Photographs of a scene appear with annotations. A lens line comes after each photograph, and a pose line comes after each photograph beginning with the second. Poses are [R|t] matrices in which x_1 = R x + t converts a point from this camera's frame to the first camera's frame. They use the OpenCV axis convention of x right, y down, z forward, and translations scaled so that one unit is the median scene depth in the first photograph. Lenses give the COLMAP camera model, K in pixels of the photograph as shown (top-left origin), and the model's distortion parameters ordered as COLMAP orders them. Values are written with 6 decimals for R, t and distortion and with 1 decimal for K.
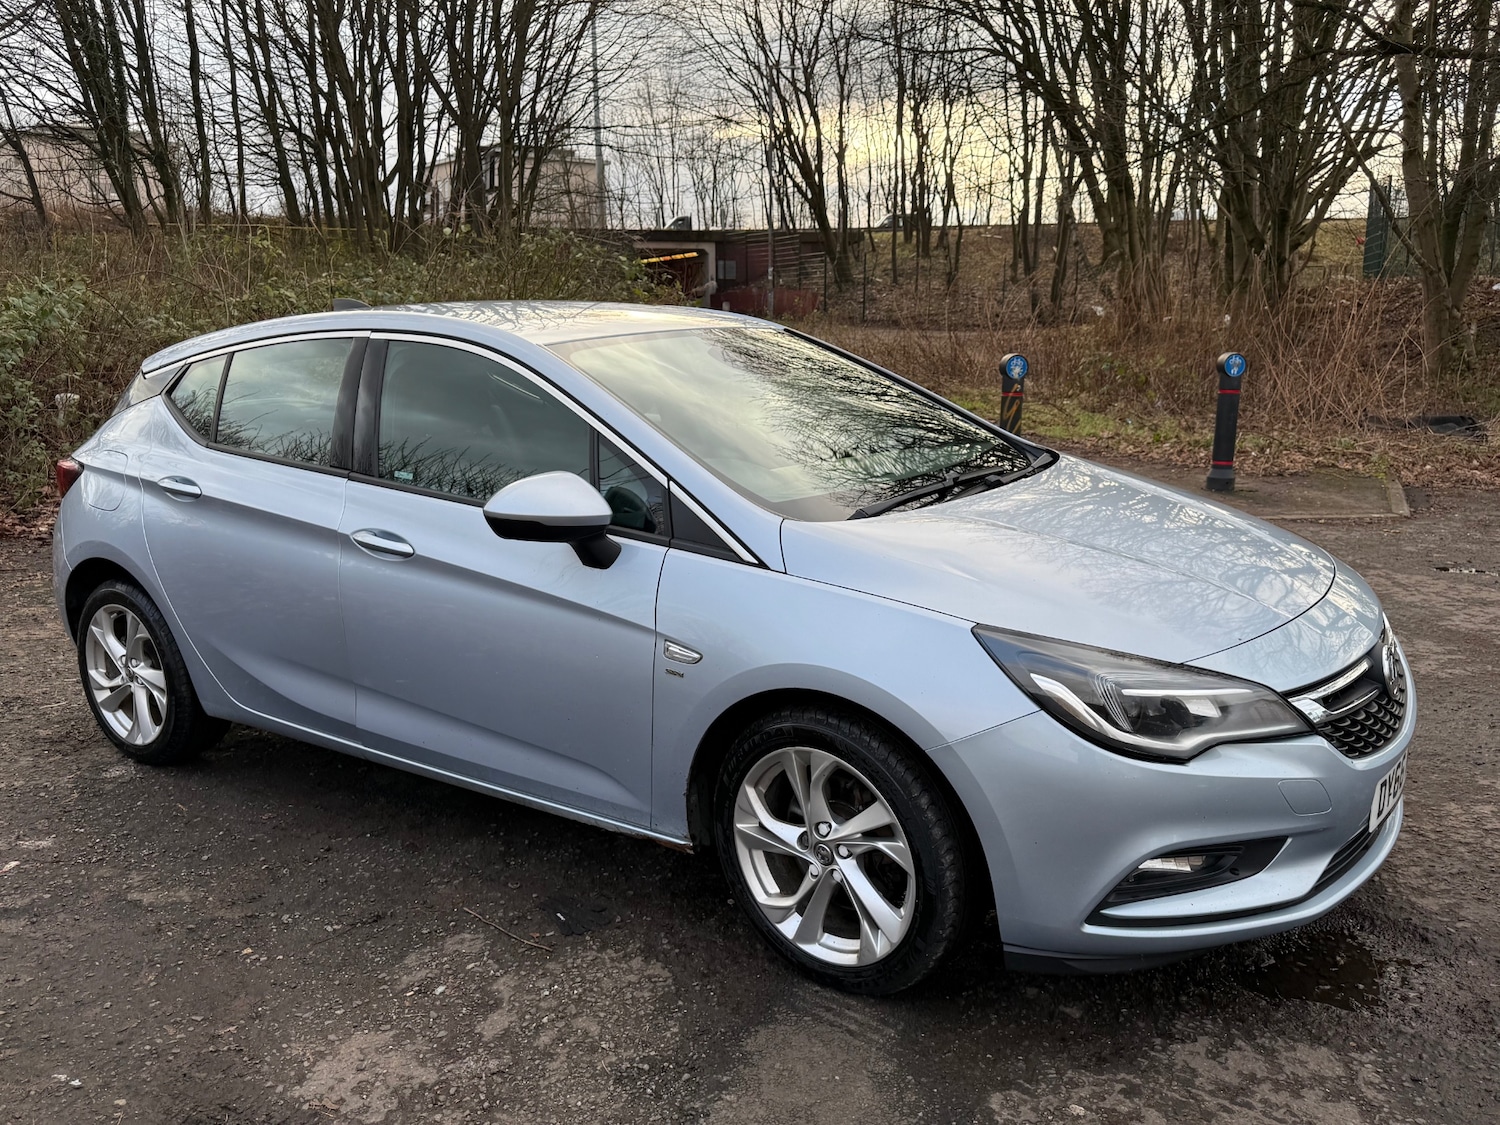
lens RADIAL K [[1203.7, 0, 744.6], [0, 1203.7, 577.5], [0, 0, 1]] dist [0.053508, -0.074641]
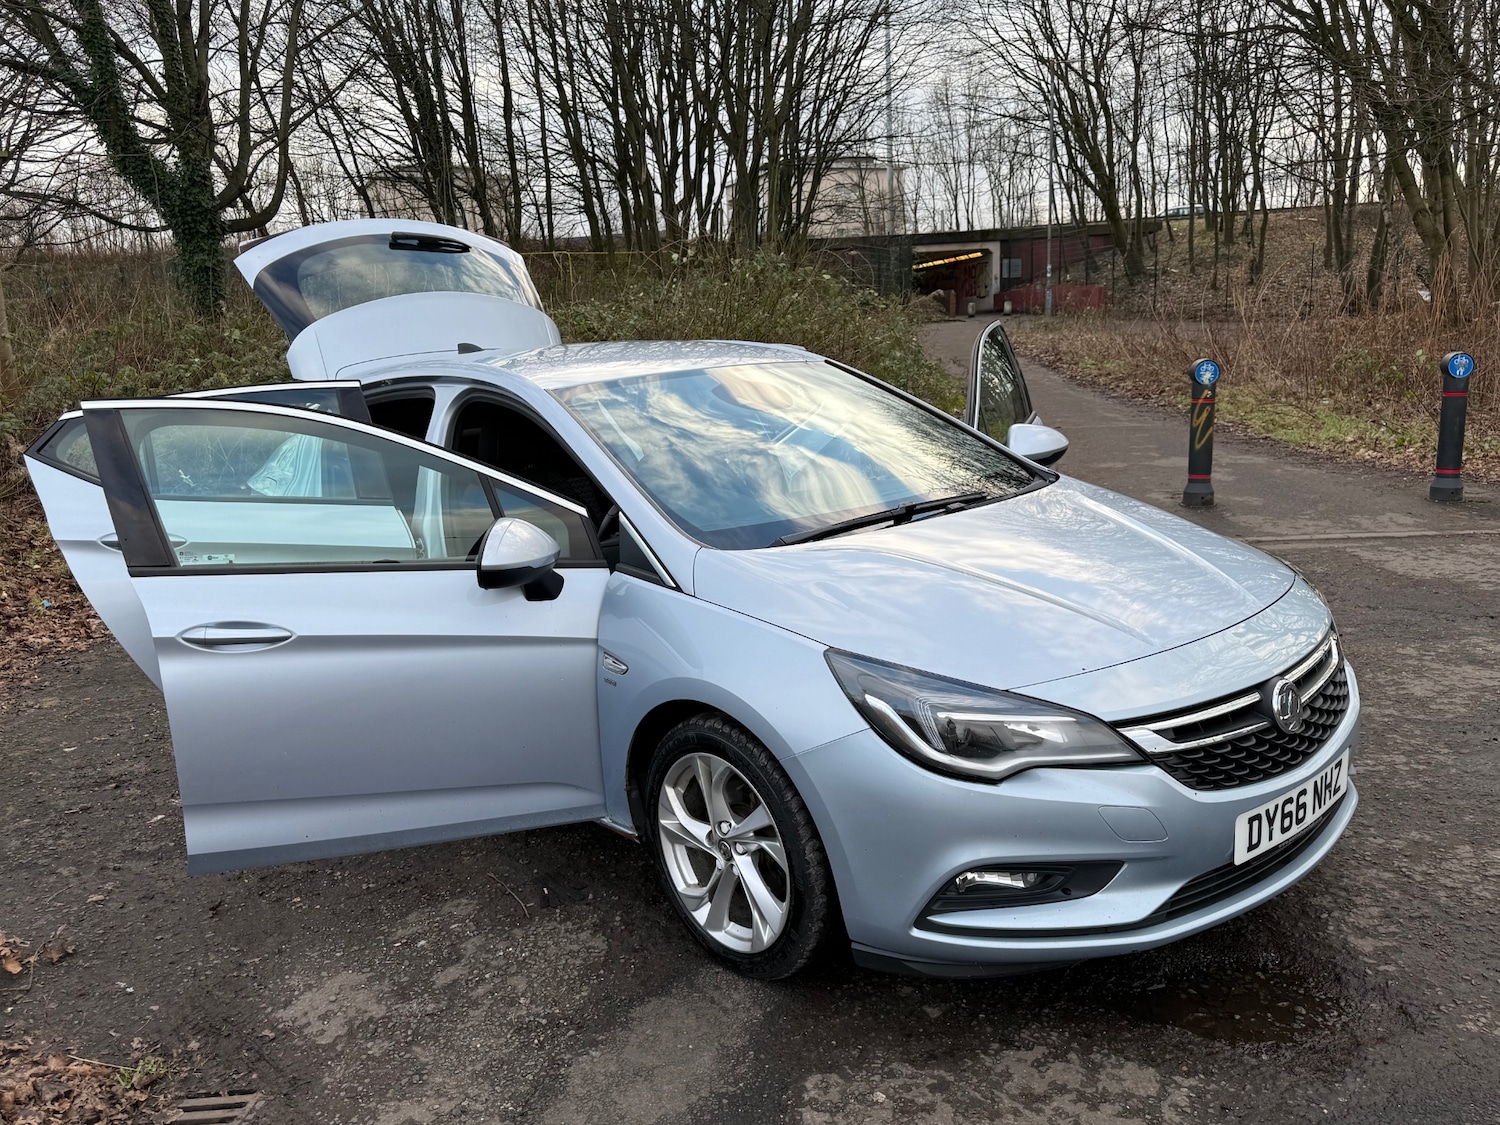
lens RADIAL K [[1200.9, 0, 749.9], [0, 1200.9, 559.3], [0, 0, 1]] dist [0.048007, -0.068599]
pose [[0.972159, 0.011755, -0.234026, 0.292284], [-0.015341, 0.999791, -0.013507, -0.020134], [0.233818, 0.016721, 0.972136, -0.066076]]
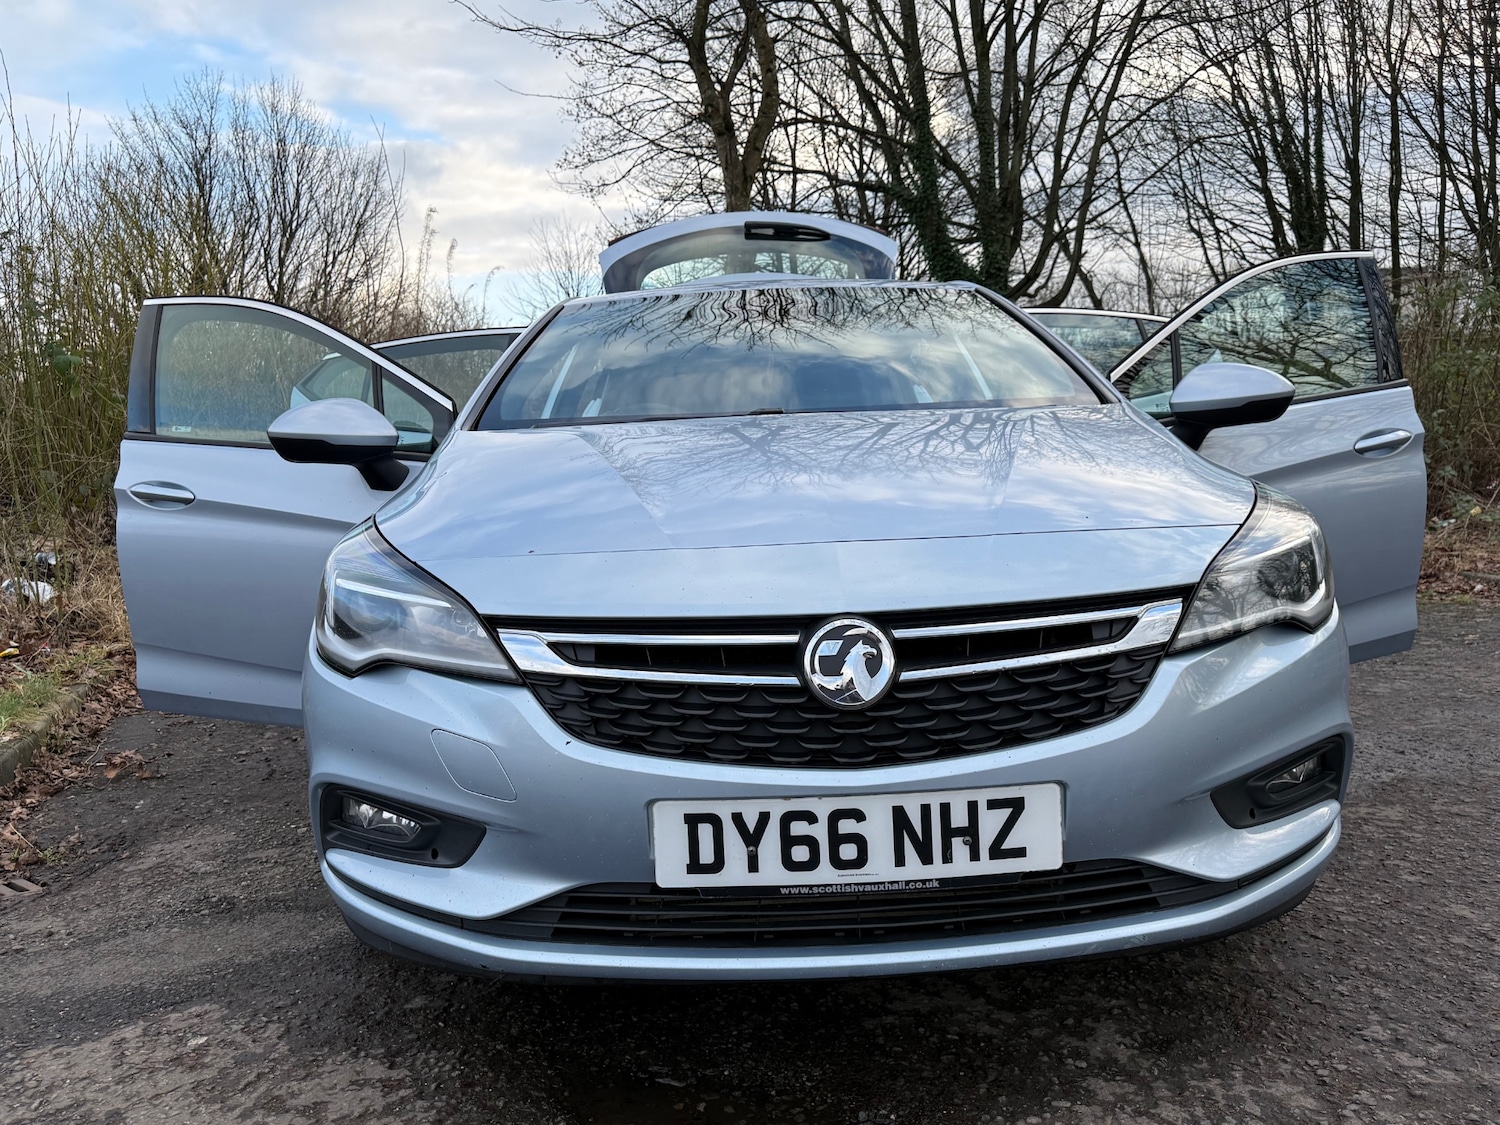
lens RADIAL K [[1188.9, 0, 765.8], [0, 1188.9, 563.2], [0, 0, 1]] dist [0.124343, -0.221494]
pose [[0.601252, 0.063318, -0.796547, 0.843518], [-0.151132, 0.987874, -0.035552, 0.048965], [0.784637, 0.141760, 0.603530, 0.528951]]
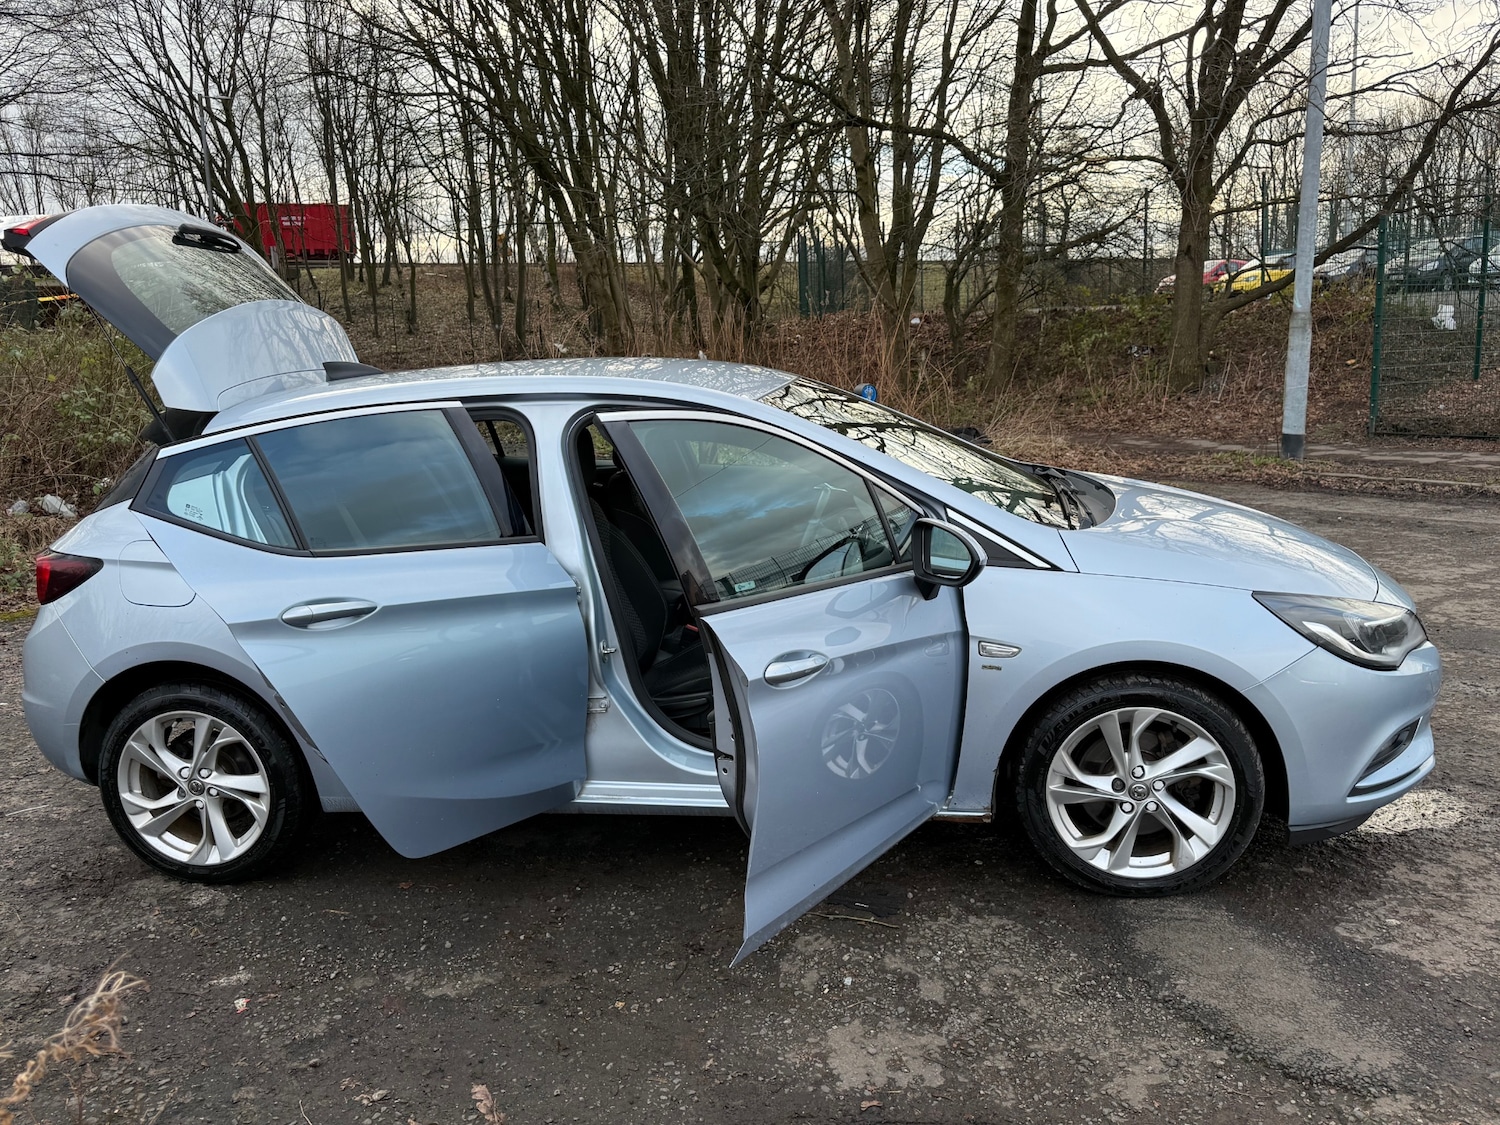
lens RADIAL K [[1217.2, 0, 750.0], [0, 1217.2, 562.5], [0, 0, 1]] dist [0.031157, -0.050904]
pose [[0.896337, -0.100443, 0.431846, -0.688200], [0.118634, 0.992820, -0.015316, -0.030190], [-0.427207, 0.064960, 0.901817, 0.007547]]
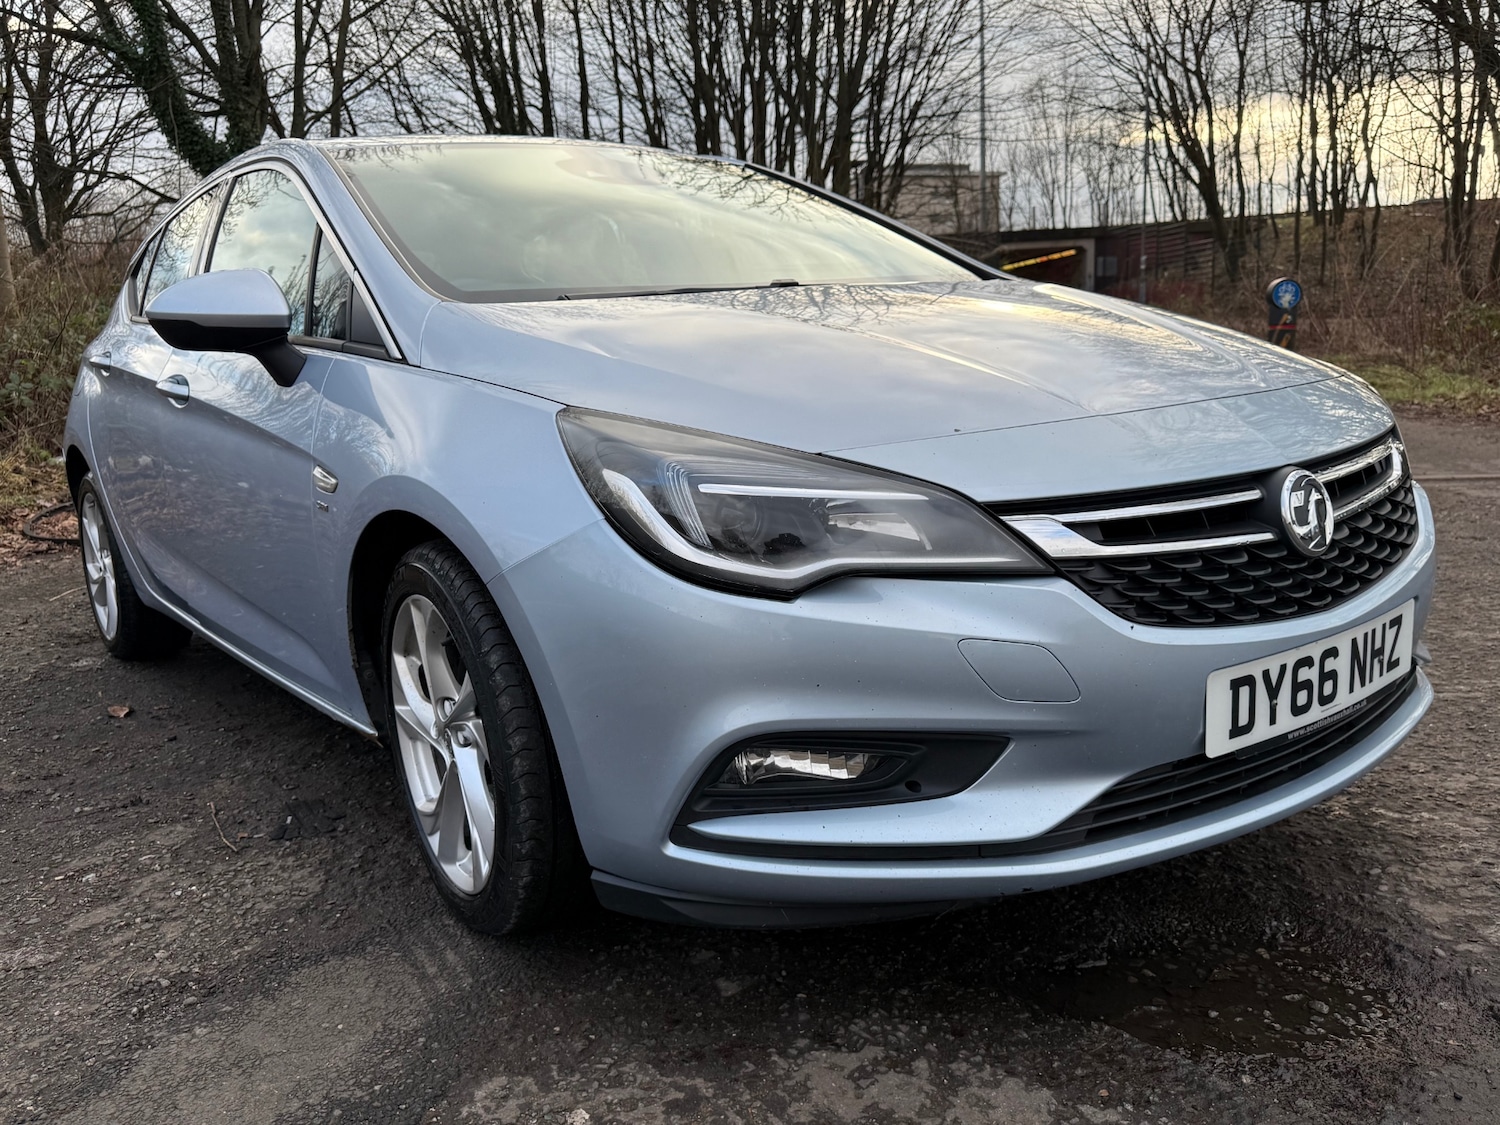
lens RADIAL K [[1217.2, 0, 750.0], [0, 1217.2, 562.5], [0, 0, 1]] dist [0.031157, -0.050904]
pose [[0.952965, 0.024658, -0.302075, 0.394460], [-0.031785, 0.999320, -0.018703, 0.107415], [0.301409, 0.027425, 0.953101, 0.281537]]
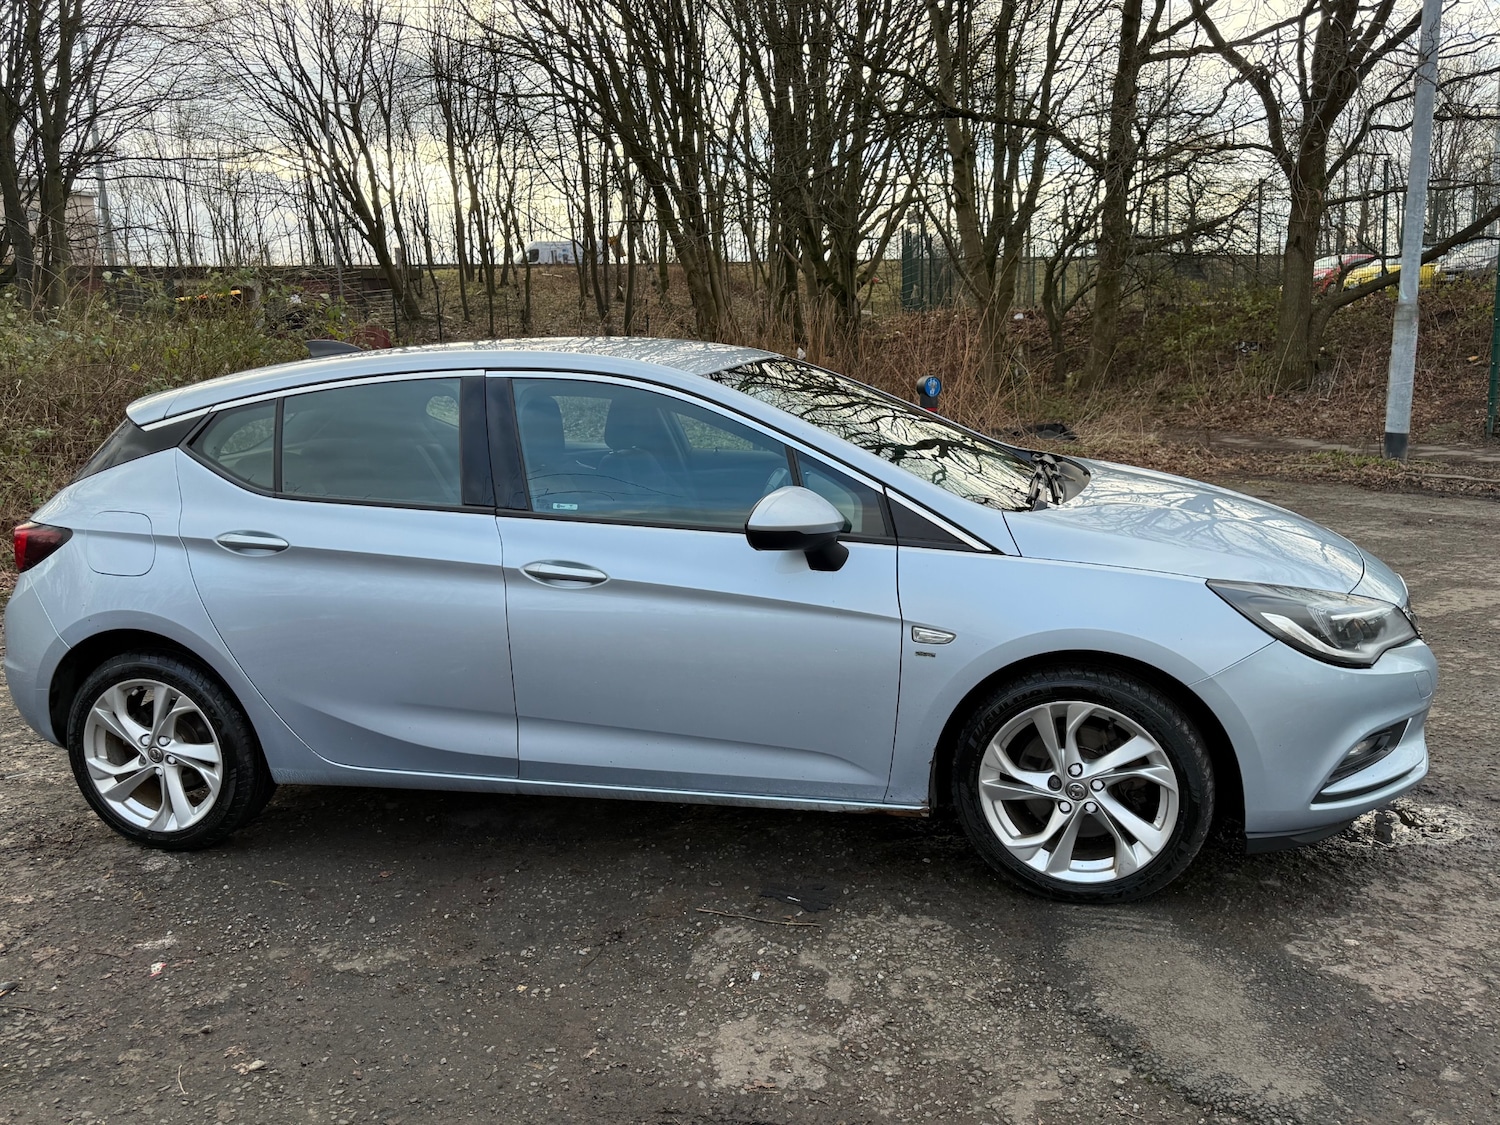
lens RADIAL K [[1219.0, 0, 744.1], [0, 1219.0, 556.2], [0, 0, 1]] dist [0.033320, -0.050155]
pose [[0.935473, -0.081542, 0.343861, -0.533822], [0.098055, 0.994702, -0.030877, 0.004388], [-0.339521, 0.062602, 0.938513, -0.022836]]
